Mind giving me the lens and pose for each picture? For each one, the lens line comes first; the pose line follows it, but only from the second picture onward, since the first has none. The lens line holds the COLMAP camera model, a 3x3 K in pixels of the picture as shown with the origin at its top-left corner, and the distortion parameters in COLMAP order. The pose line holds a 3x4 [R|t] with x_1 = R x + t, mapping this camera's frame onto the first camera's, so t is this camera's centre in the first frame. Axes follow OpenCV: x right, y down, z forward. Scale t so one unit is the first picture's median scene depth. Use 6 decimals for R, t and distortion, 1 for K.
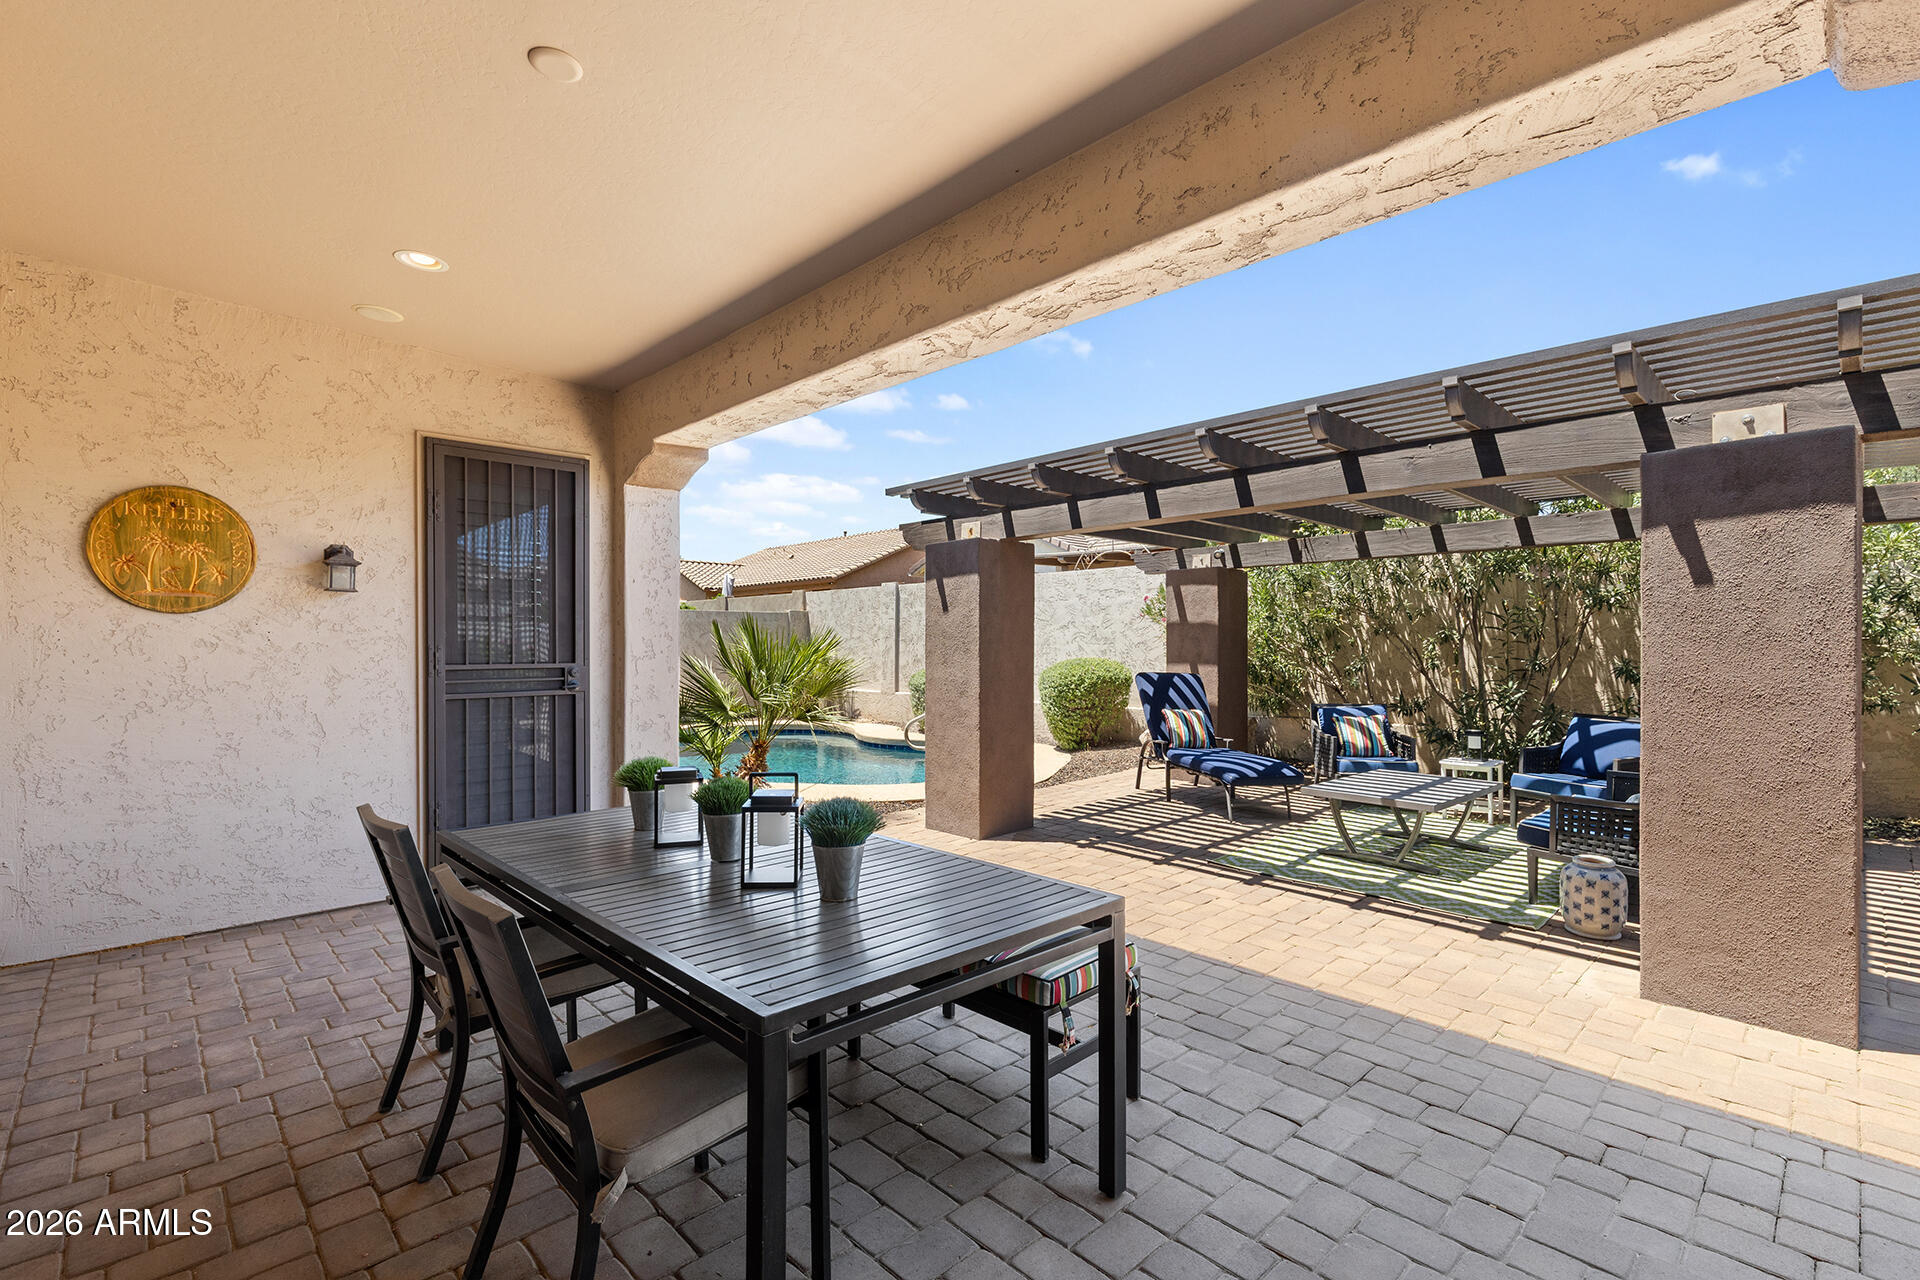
lens RADIAL K [[856.4, 0, 960.0], [0, 856.4, 640.0], [0, 0, 1]] dist [0.003363, -0.007061]
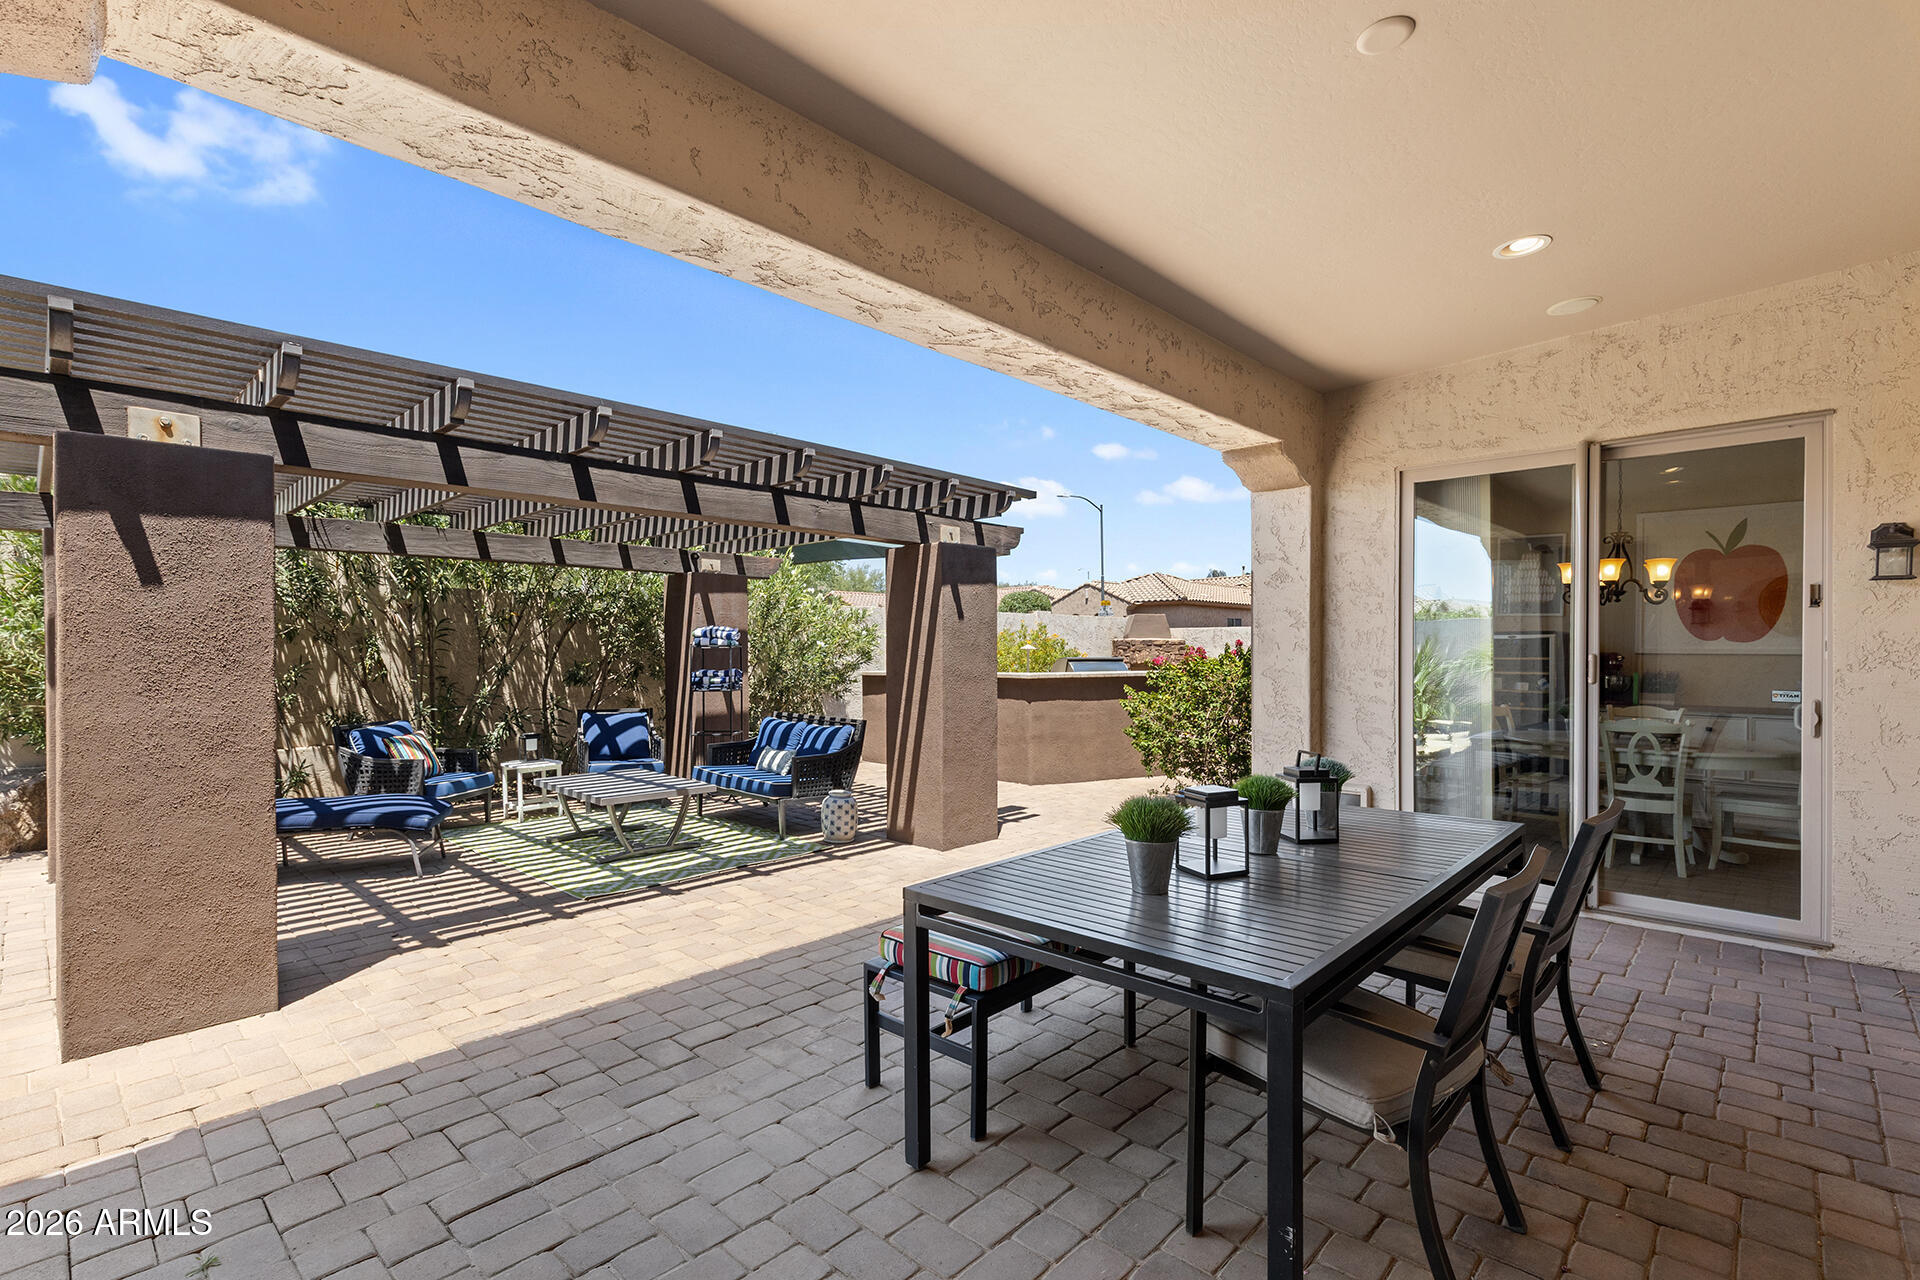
lens RADIAL K [[875.8, 0, 956.0], [0, 875.8, 665.0], [0, 0, 1]] dist [-0.002507, -0.000575]
pose [[-0.051677, -0.018272, 0.998497, -0.634542], [-0.002425, 0.999832, 0.018171, 0.001352], [-0.998661, -0.001482, -0.051713, 0.679275]]
